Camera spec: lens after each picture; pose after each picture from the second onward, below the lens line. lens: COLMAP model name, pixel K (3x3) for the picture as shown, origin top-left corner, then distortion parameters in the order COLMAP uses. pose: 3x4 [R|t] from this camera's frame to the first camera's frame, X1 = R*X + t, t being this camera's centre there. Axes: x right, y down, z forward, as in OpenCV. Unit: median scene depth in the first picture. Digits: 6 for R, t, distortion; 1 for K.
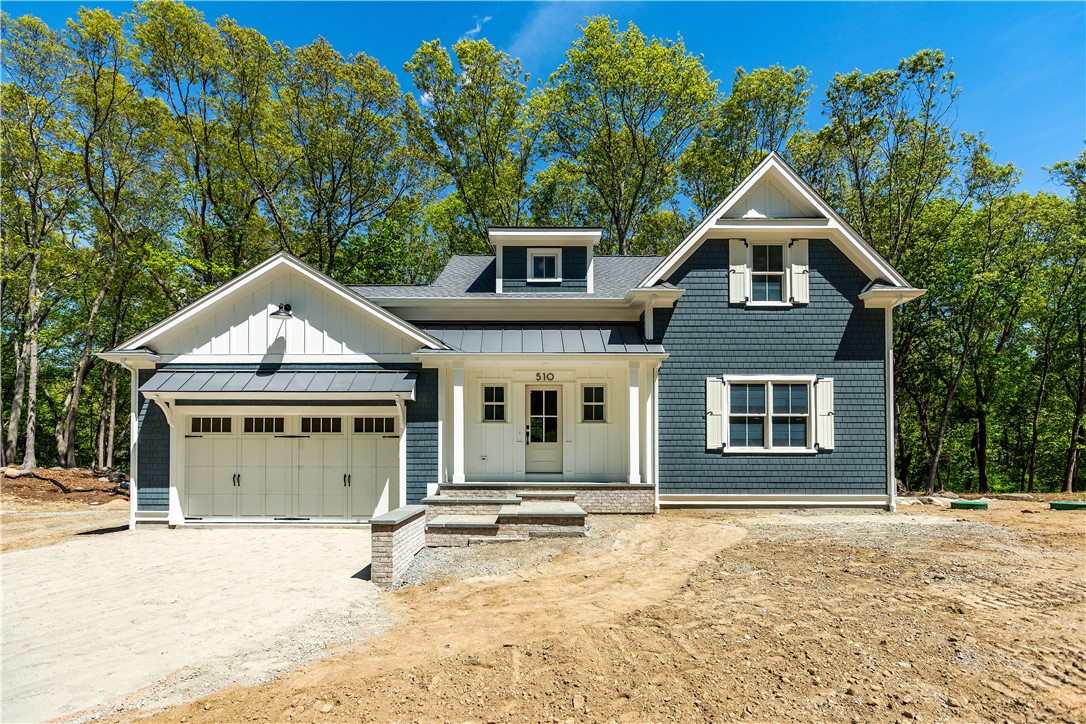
lens RADIAL K [[506.2, 0, 538.6], [0, 506.2, 452.3], [0, 0, 1]] dist [-0.010381, 0.003743]
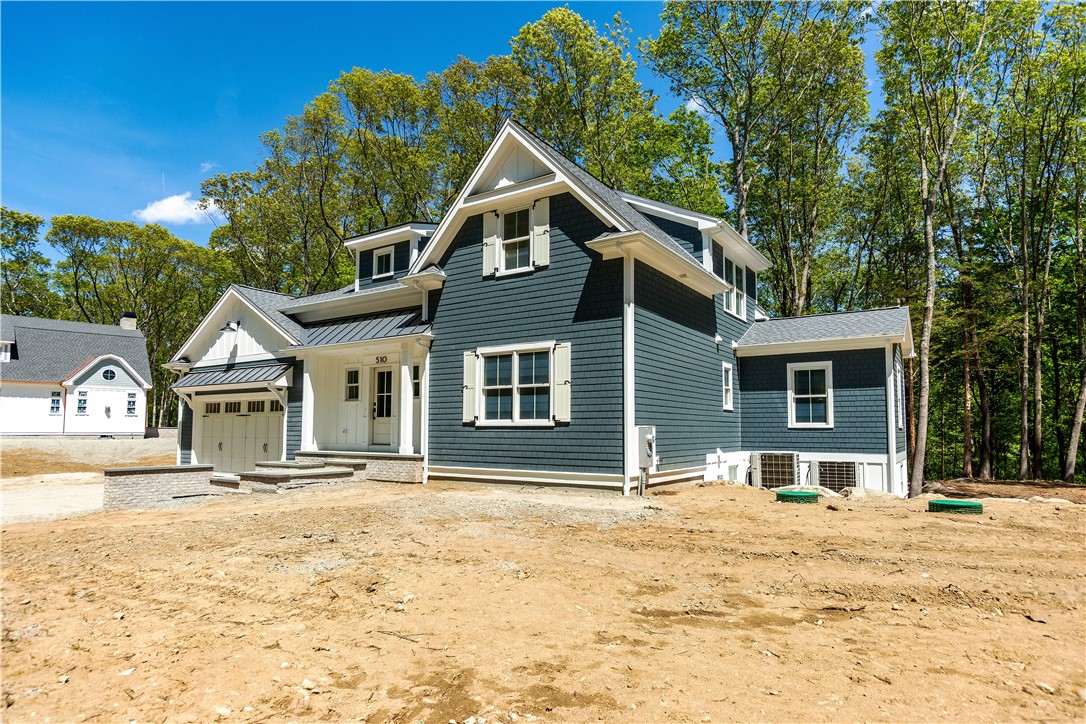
lens RADIAL K [[611.6, 0, 559.1], [0, 611.6, 395.4], [0, 0, 1]] dist [0.005971, 0.000673]
pose [[0.835862, -0.031332, -0.548045, 1.162070], [0.004493, 0.998727, -0.050244, 0.001991], [0.548921, 0.039534, 0.834939, 0.078668]]
